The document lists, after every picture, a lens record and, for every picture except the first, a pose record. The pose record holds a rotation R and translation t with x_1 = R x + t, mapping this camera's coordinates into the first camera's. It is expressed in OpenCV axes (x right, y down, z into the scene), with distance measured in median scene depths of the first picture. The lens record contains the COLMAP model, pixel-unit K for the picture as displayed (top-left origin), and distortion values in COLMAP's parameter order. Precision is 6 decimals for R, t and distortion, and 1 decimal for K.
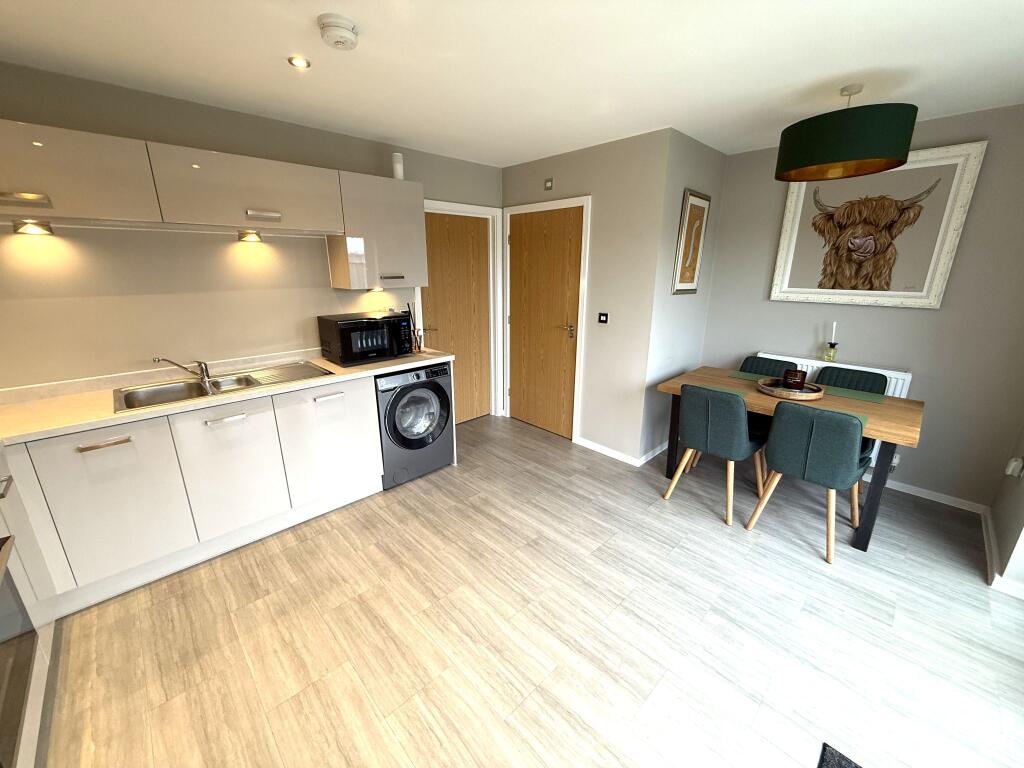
lens RADIAL K [[406.1, 0, 511.5], [0, 406.1, 384.2], [0, 0, 1]] dist [-0.002052, -0.000003]
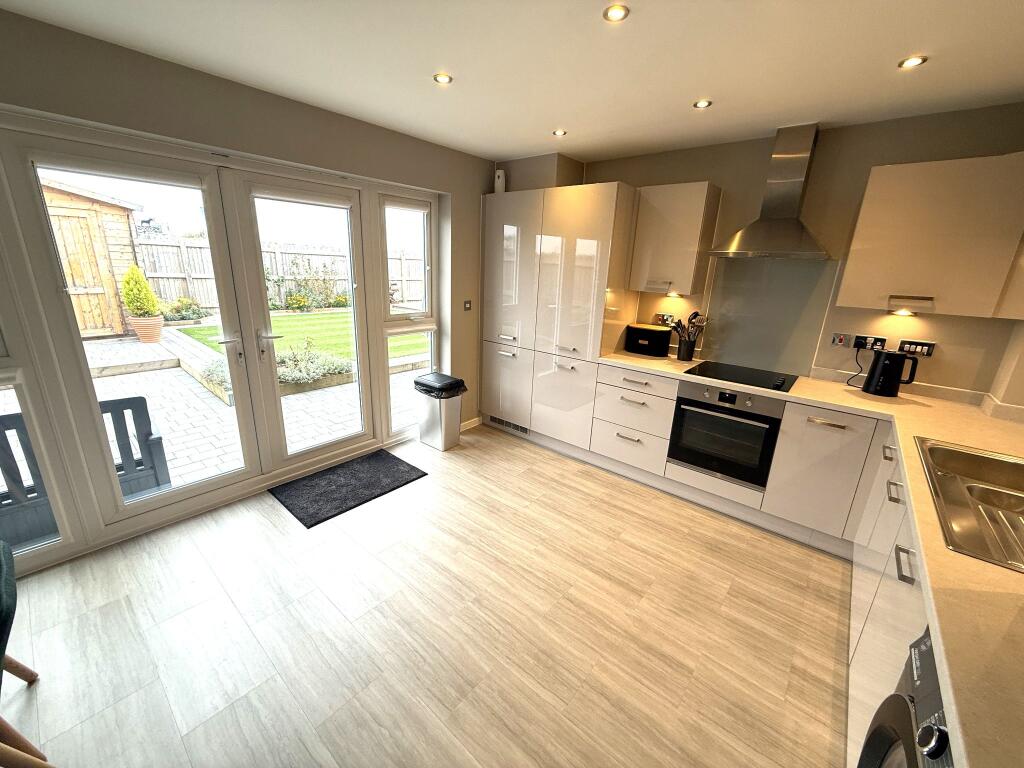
lens RADIAL K [[406.1, 0, 504.3], [0, 406.1, 383.7], [0, 0, 1]] dist [-0.002052, -0.000003]
pose [[-0.995322, -0.009610, -0.096134, 0.068540], [-0.060214, 0.839847, 0.539474, -0.442790], [0.075553, 0.542739, -0.836496, 1.501323]]
